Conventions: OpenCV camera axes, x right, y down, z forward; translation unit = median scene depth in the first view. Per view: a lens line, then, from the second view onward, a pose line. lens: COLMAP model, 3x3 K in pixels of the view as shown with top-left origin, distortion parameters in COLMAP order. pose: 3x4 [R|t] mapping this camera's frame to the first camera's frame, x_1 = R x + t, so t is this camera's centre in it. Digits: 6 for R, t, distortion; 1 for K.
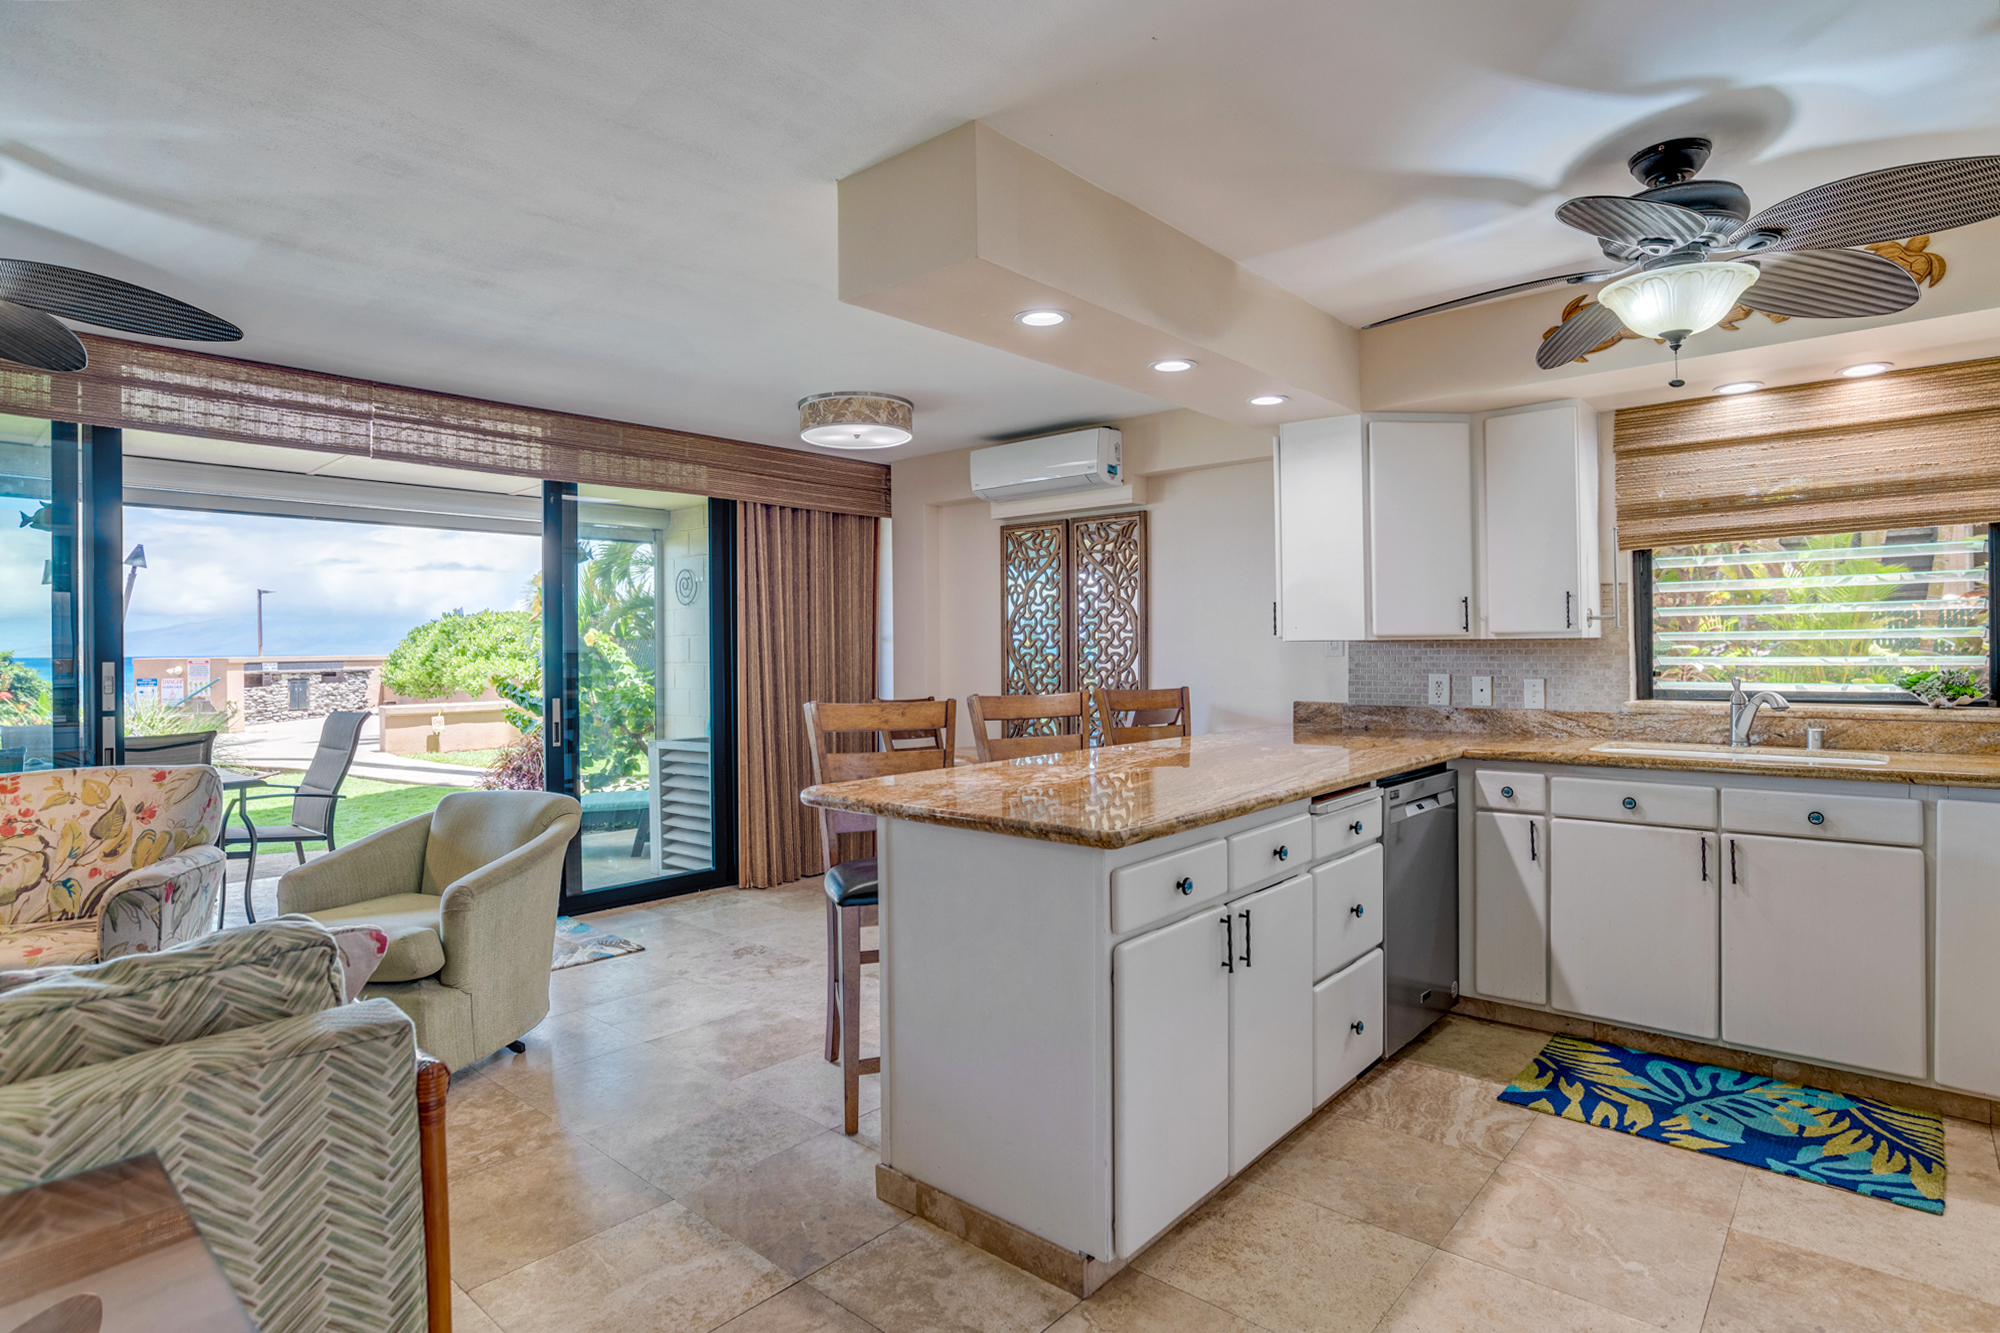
lens RADIAL K [[1027.5, 0, 999.5], [0, 1027.5, 659.5], [0, 0, 1]] dist [-0.047958, 0.020589]
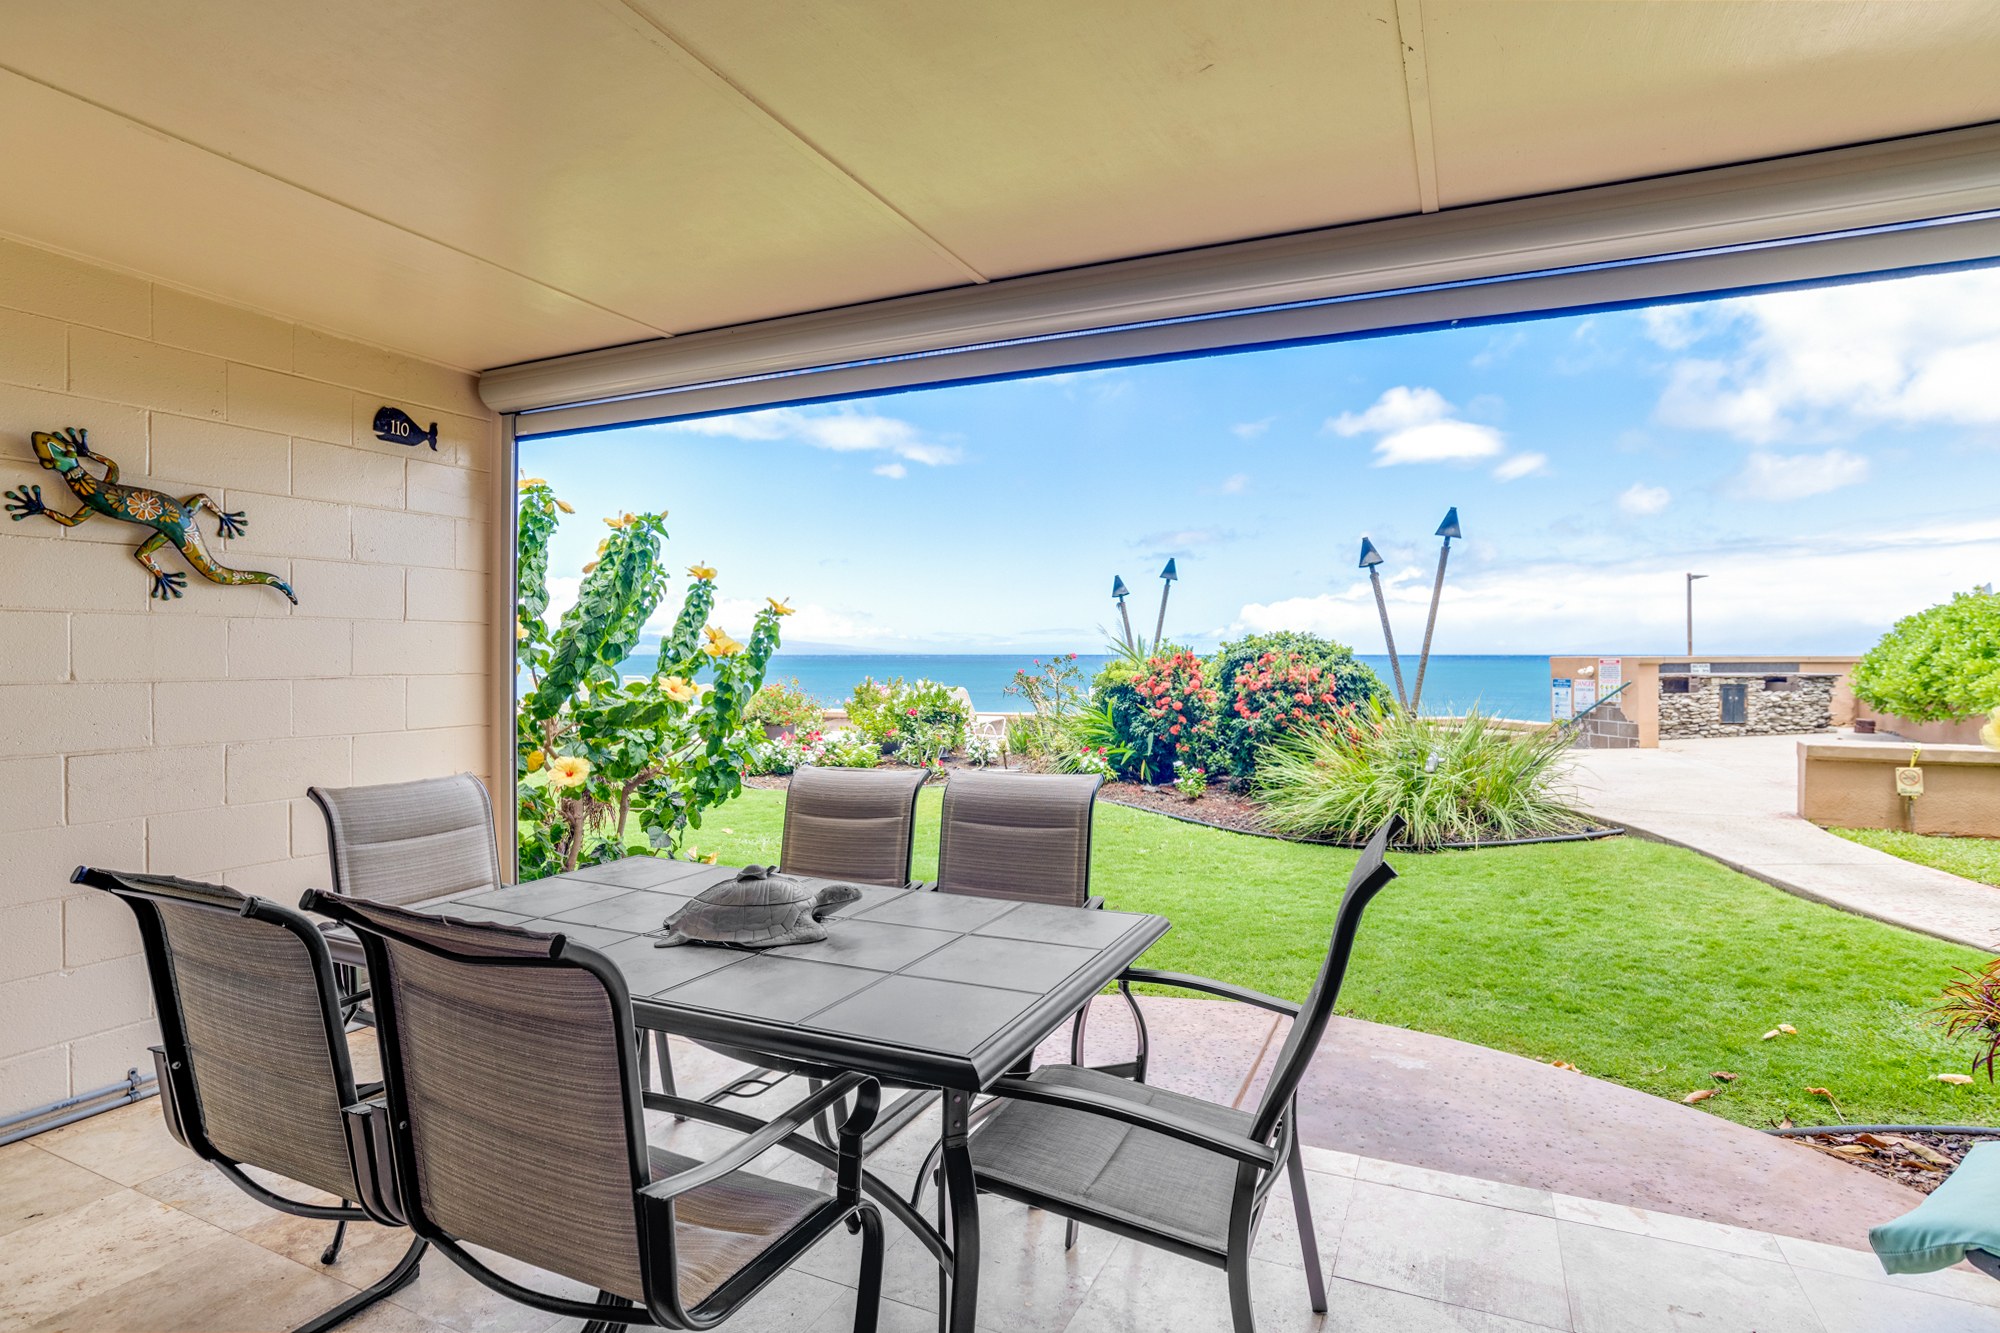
lens RADIAL K [[1012.3, 0, 1006.9], [0, 1012.3, 655.0], [0, 0, 1]] dist [-0.039619, 0.006077]
pose [[0.281559, 0.008923, -0.959502, -0.546699], [-0.012215, 0.999909, 0.005714, -0.007596], [0.959466, 0.010112, 0.281643, 1.151075]]
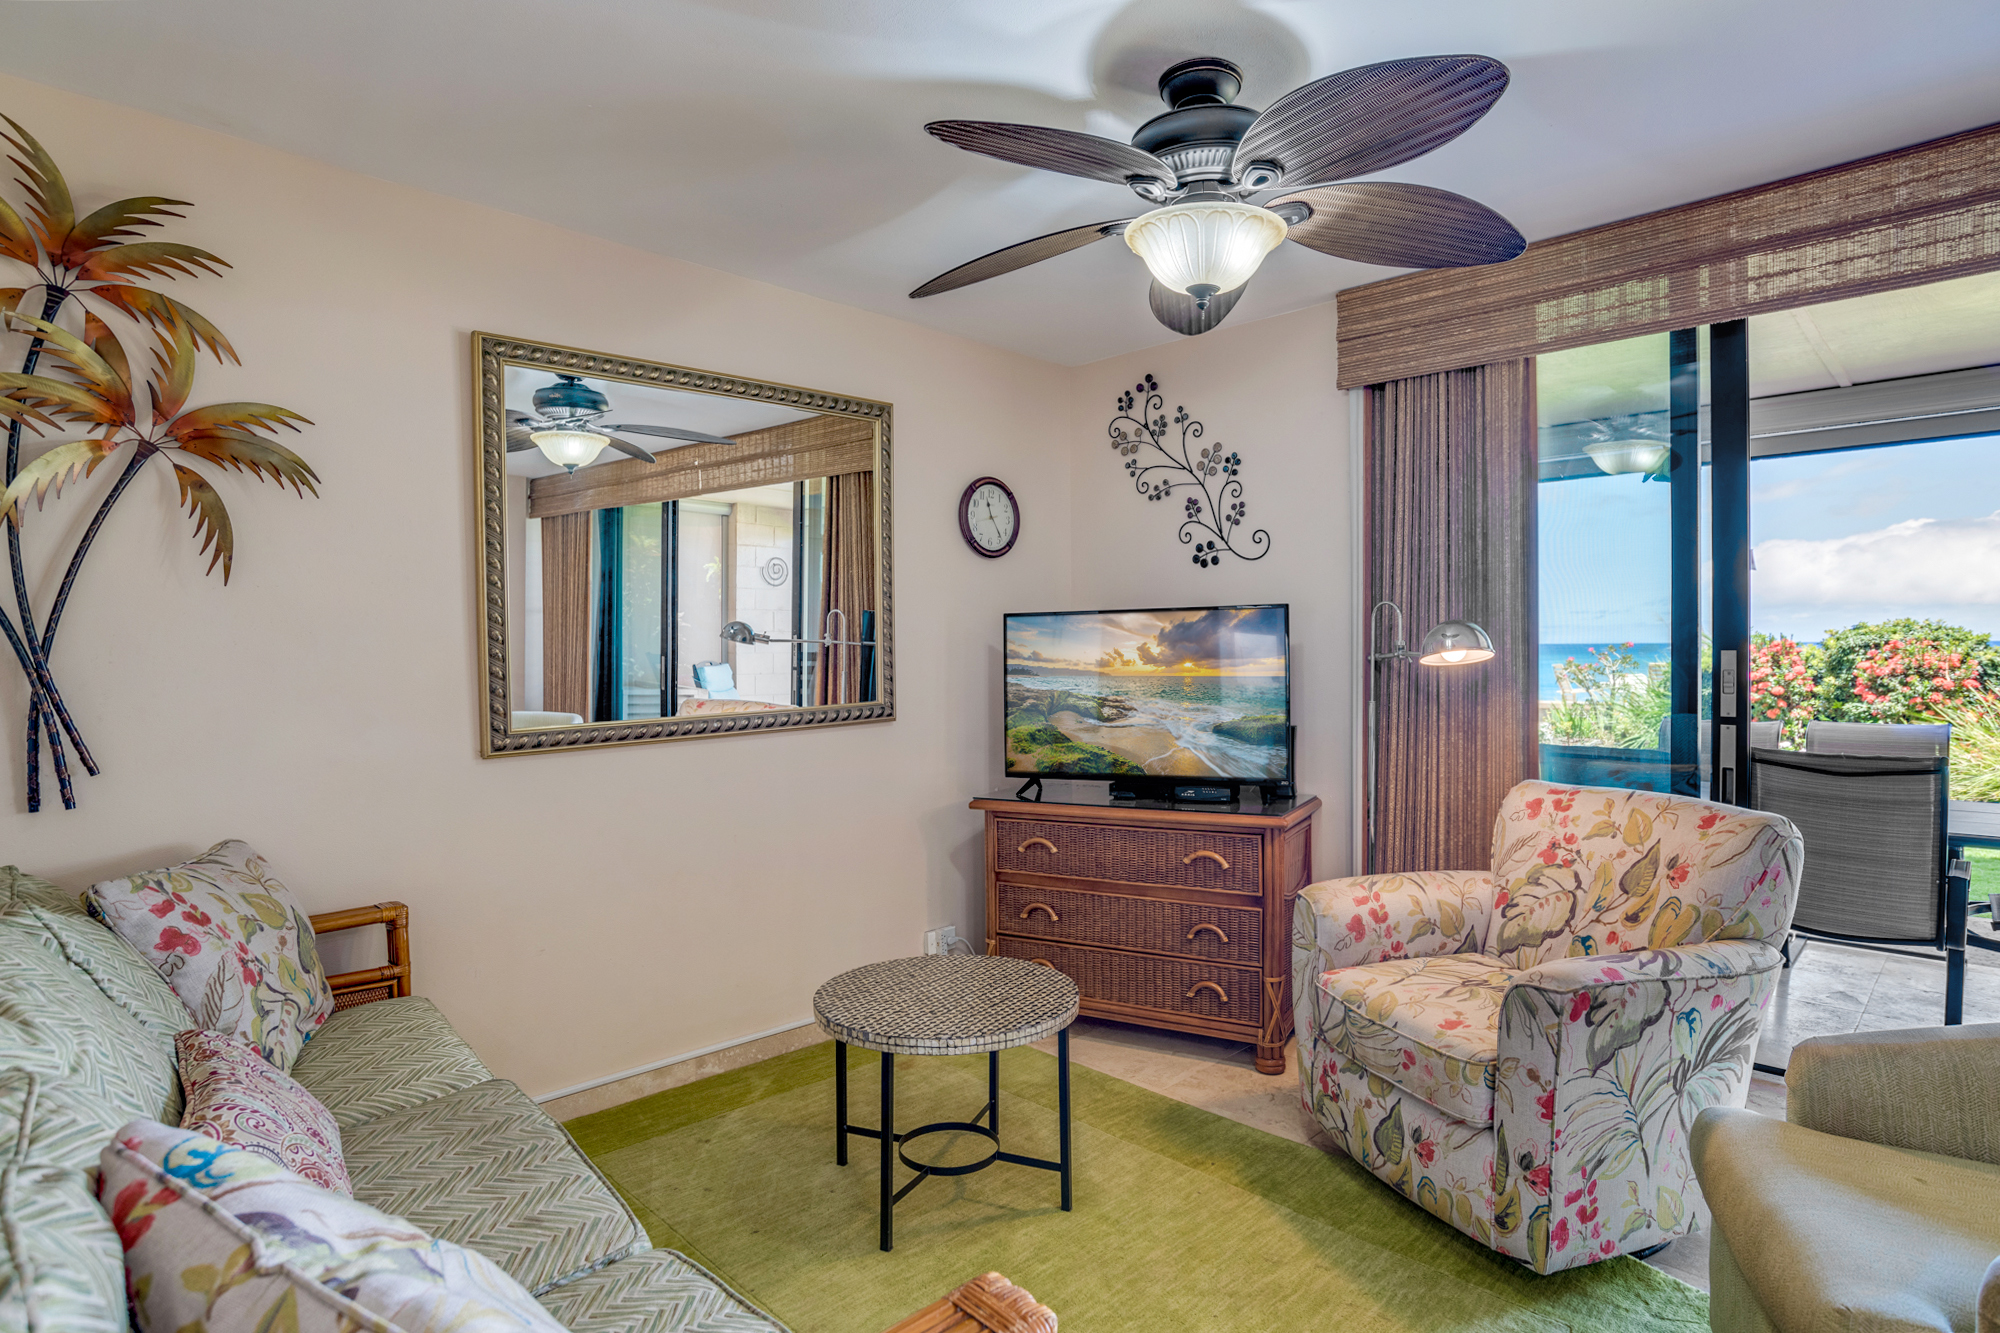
lens RADIAL K [[1027.5, 0, 1014.9], [0, 1027.5, 666.4], [0, 0, 1]] dist [-0.047958, 0.020589]
pose [[-0.065185, 0.027434, -0.997496, -0.114677], [-0.001904, 0.999617, 0.027616, -0.004812], [0.997871, 0.003699, -0.065108, 0.496735]]
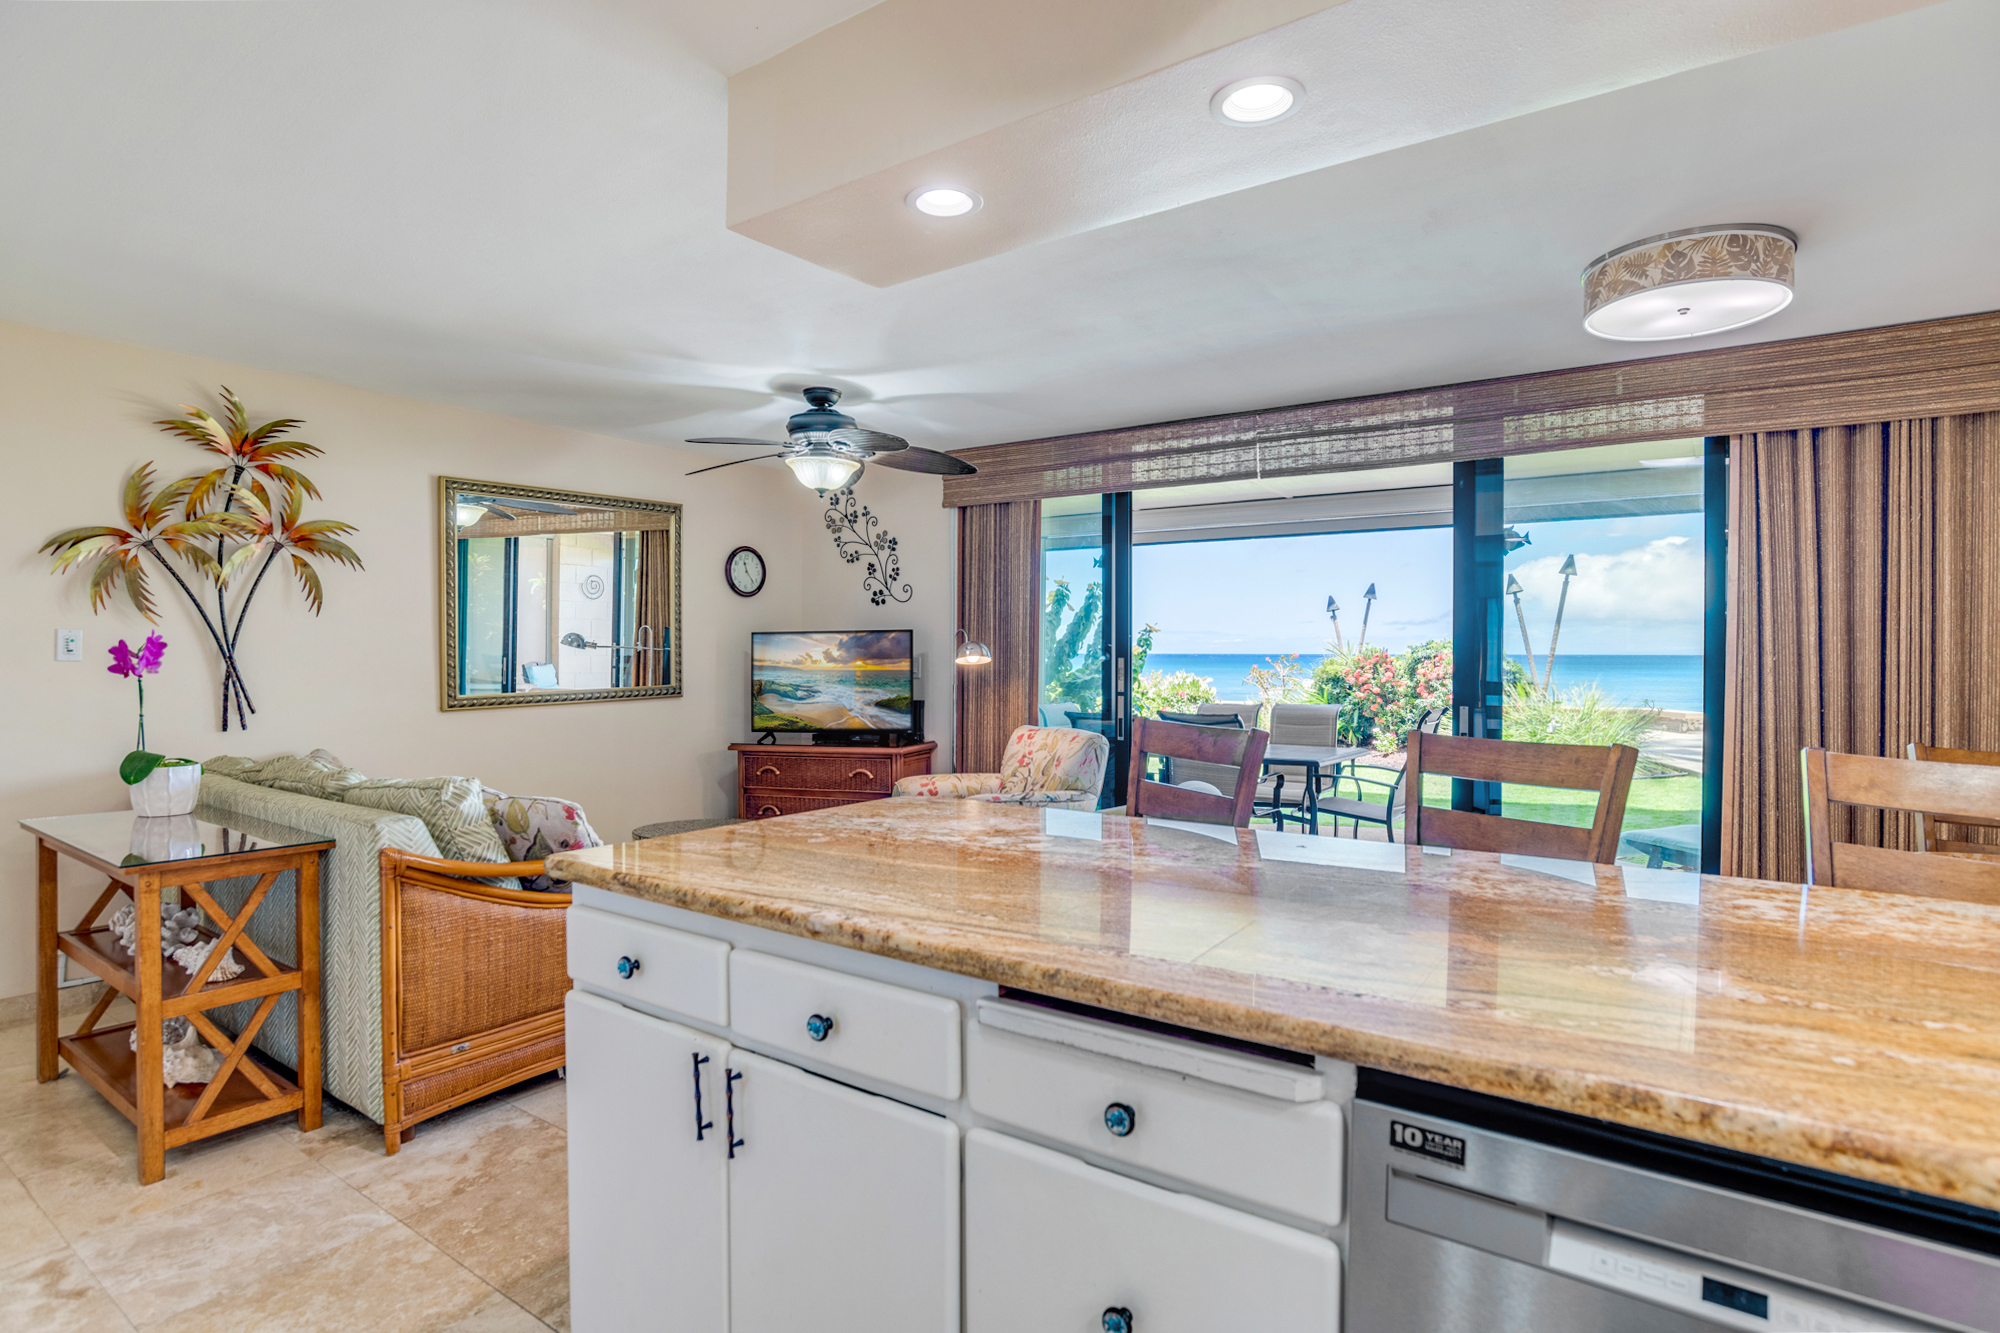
lens RADIAL K [[1027.3, 0, 1015.3], [0, 1027.3, 663.9], [0, 0, 1]] dist [-0.037755, 0.001891]
pose [[0.107739, 0.018756, -0.994002, 0.519090], [-0.012793, 0.999765, 0.017478, -0.011104], [0.994097, 0.010833, 0.107954, 0.653236]]
